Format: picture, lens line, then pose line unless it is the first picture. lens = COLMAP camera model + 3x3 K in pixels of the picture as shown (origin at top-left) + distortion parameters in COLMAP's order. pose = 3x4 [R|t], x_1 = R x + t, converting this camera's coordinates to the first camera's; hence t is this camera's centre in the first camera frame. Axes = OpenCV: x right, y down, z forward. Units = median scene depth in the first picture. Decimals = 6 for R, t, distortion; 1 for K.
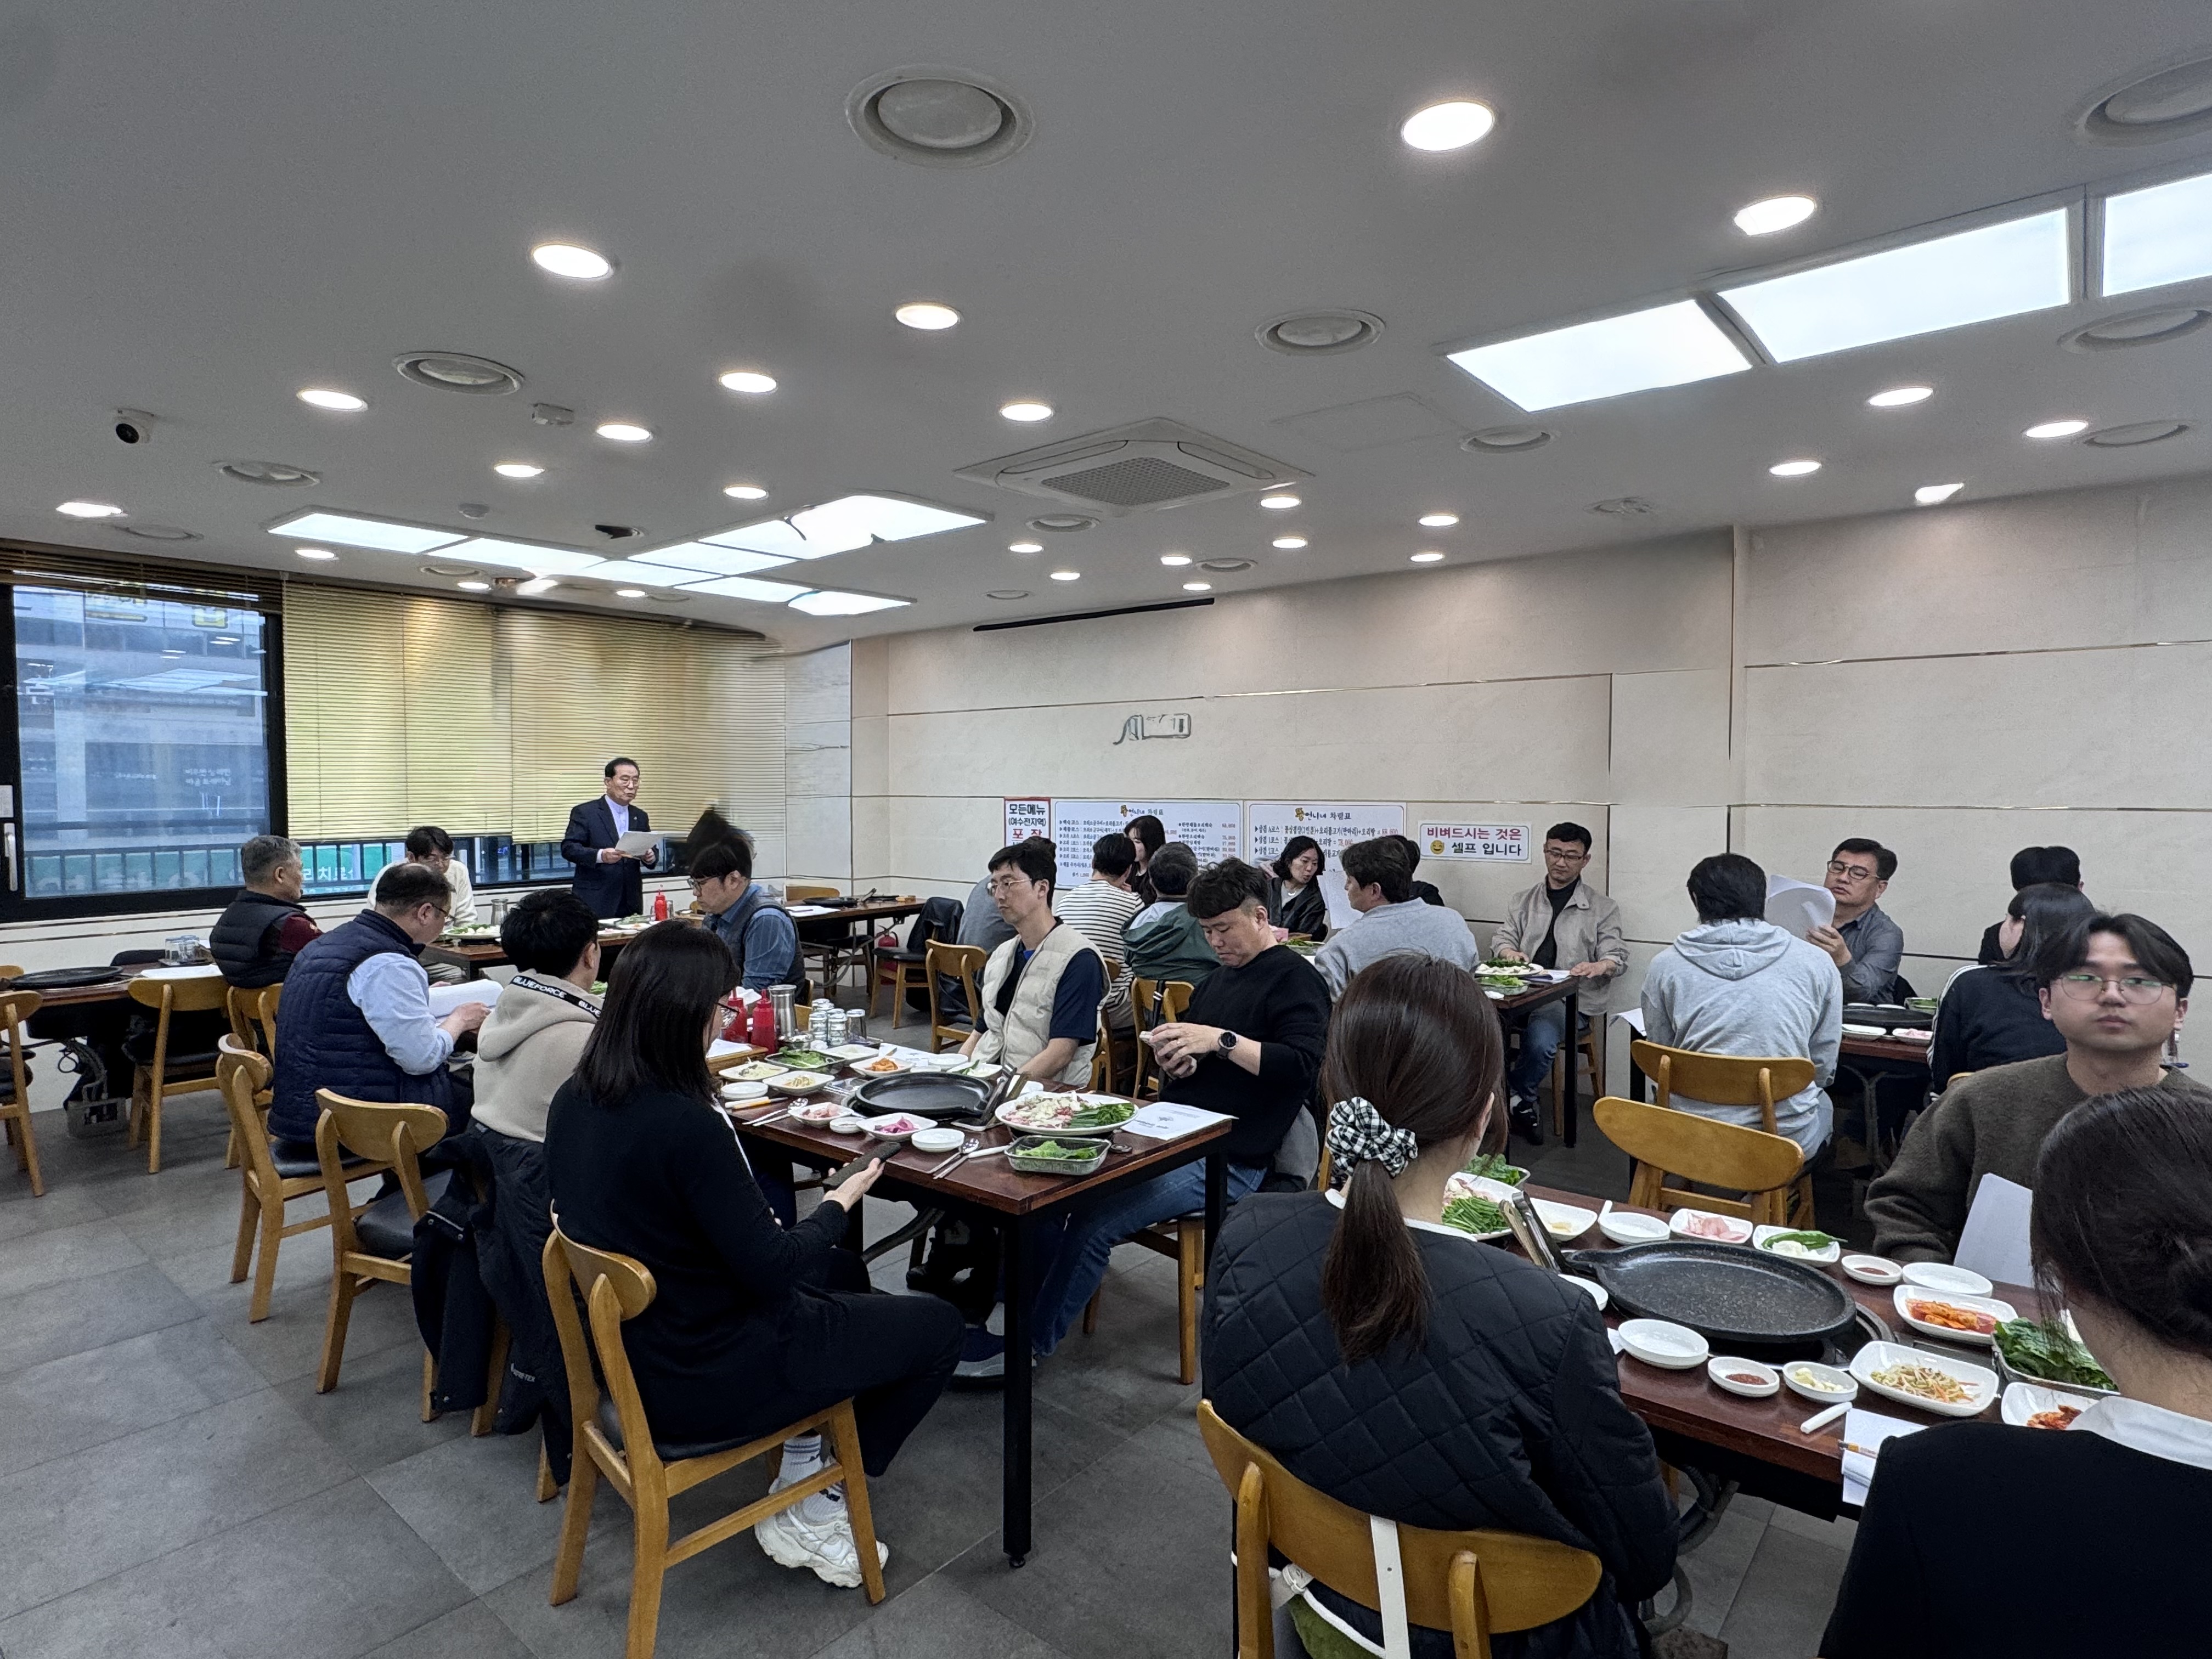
lens RADIAL K [[1198.0, 0, 1103.6], [0, 1198.0, 821.2], [0, 0, 1]] dist [0.006844, 0.001210]
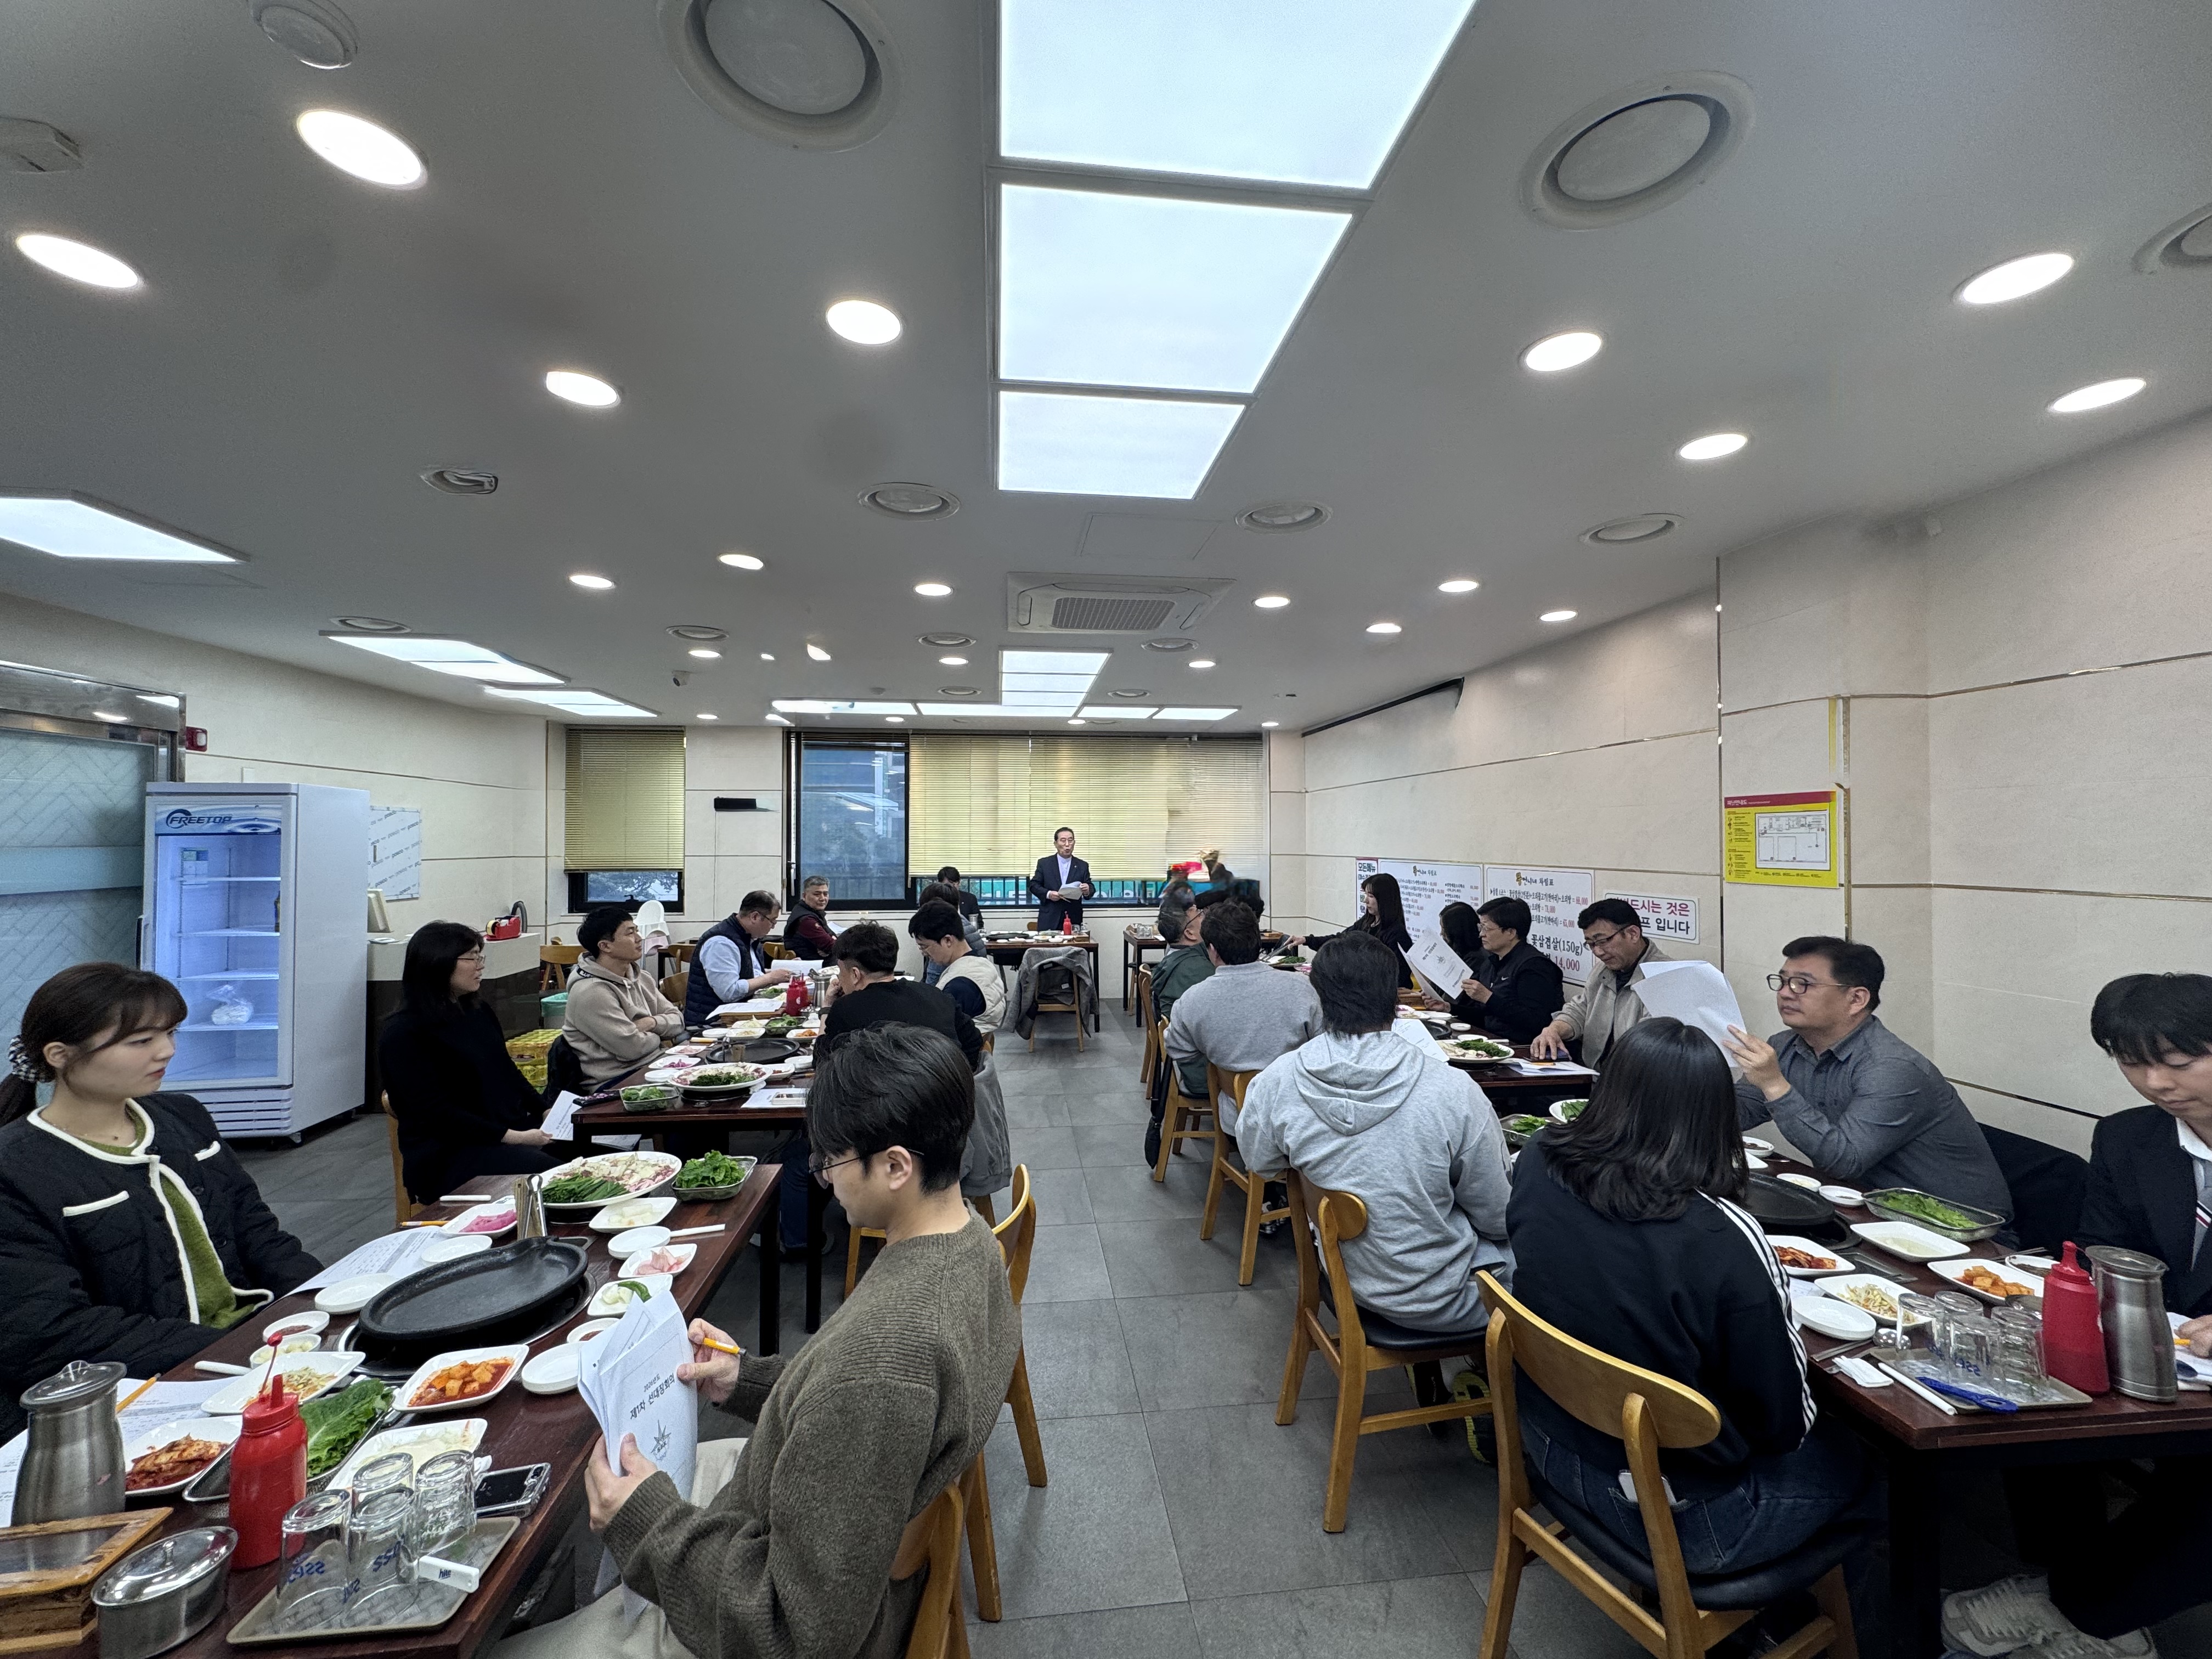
lens RADIAL K [[896.0, 0, 1103.7], [0, 896.0, 830.8], [0, 0, 1]] dist [-0.001026, -0.000030]
pose [[0.721536, -0.005677, -0.692354, 0.449463], [-0.023402, 0.999195, -0.032581, -0.013900], [0.691982, 0.039711, 0.720822, 0.215056]]
